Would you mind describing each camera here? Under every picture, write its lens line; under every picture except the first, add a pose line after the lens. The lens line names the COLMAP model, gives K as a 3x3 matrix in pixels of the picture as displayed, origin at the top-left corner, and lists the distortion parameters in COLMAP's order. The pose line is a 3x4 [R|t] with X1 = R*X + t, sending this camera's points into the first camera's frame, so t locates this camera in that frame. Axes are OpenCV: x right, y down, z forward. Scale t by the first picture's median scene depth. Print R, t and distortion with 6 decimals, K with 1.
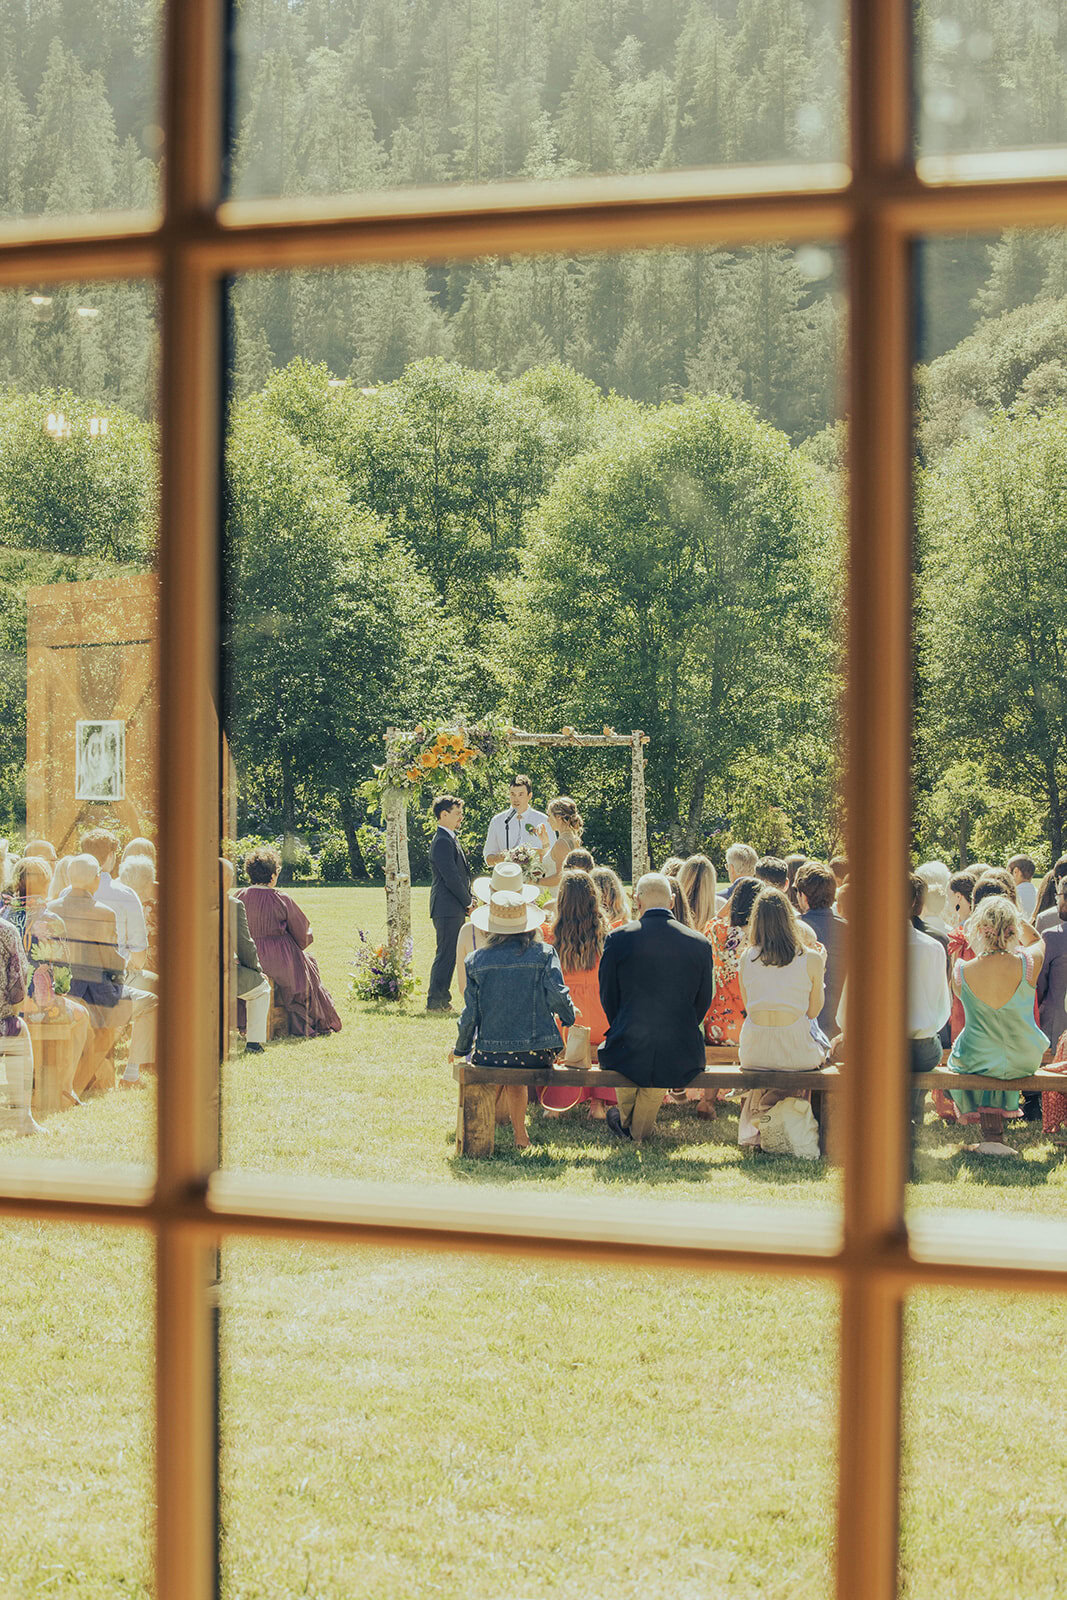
lens RADIAL K [[3114.9, 0, 533.5], [0, 3114.9, 800.0], [0, 0, 1]] dist [-0.002913, -0.050331]
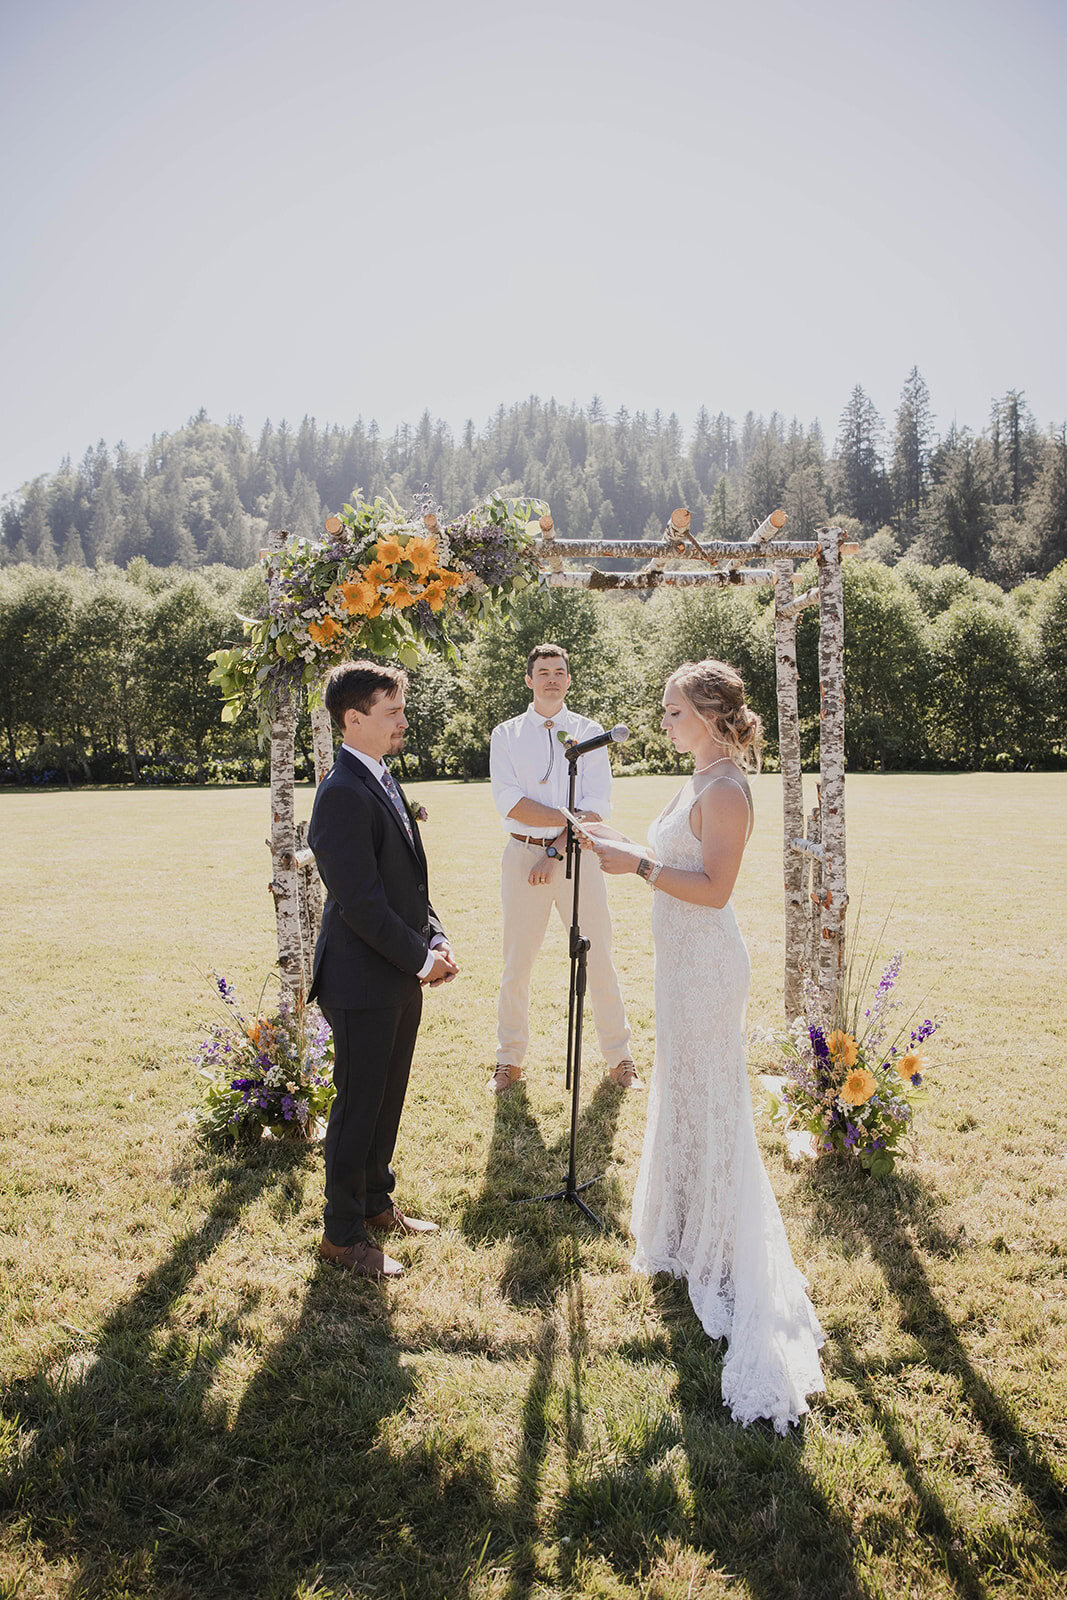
lens RADIAL K [[1087.8, 0, 533.5], [0, 1087.8, 800.0], [0, 0, 1]] dist [-0.106373, 0.094213]
pose [[0.998500, -0.015381, 0.052554, -0.004285], [0.012683, 0.998603, 0.051301, 0.001965], [-0.053270, -0.050557, 0.997299, 0.207273]]
